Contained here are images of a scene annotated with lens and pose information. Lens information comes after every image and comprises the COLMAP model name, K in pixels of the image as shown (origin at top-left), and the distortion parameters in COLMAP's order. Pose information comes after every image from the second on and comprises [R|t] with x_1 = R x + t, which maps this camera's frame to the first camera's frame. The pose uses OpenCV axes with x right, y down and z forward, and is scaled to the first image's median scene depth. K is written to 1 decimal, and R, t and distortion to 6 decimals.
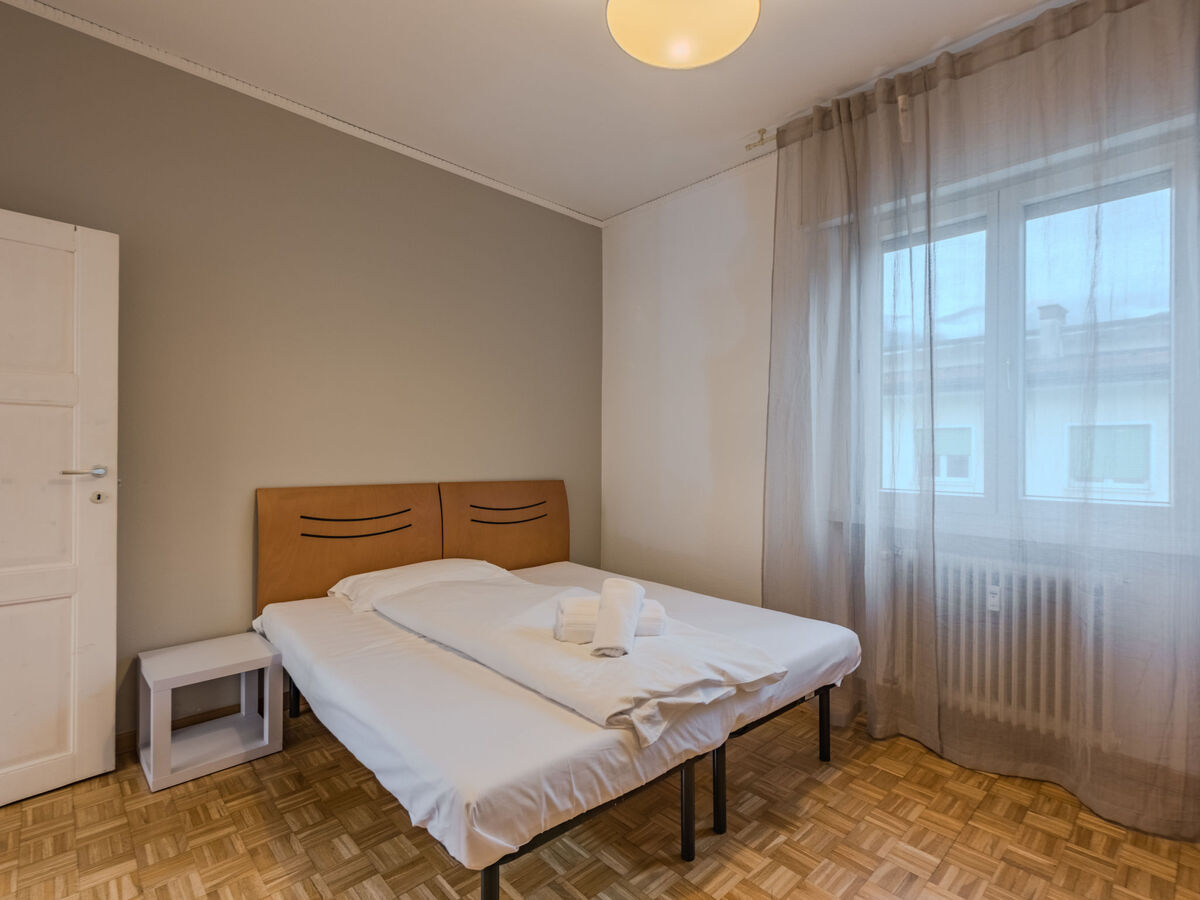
lens RADIAL K [[556.2, 0, 600.0], [0, 556.2, 450.0], [0, 0, 1]] dist [0.025104, 0.000194]
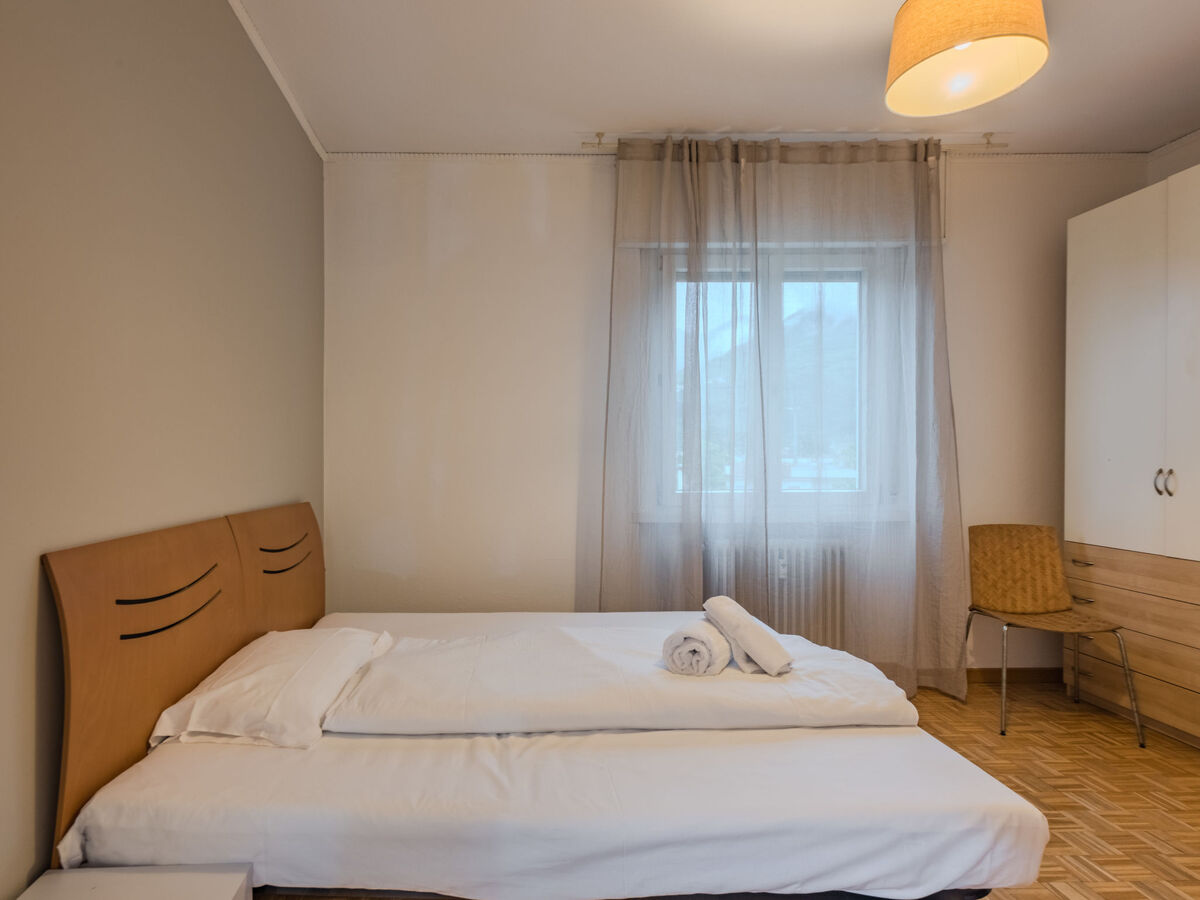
lens RADIAL K [[595.4, 0, 599.9], [0, 595.4, 457.2], [0, 0, 1]] dist [0.020485, -0.000430]
pose [[0.716919, -0.007634, 0.697115, -0.562996], [0.010623, 0.999944, 0.000025, 0.001052], [-0.697076, 0.007387, 0.716959, 0.304639]]
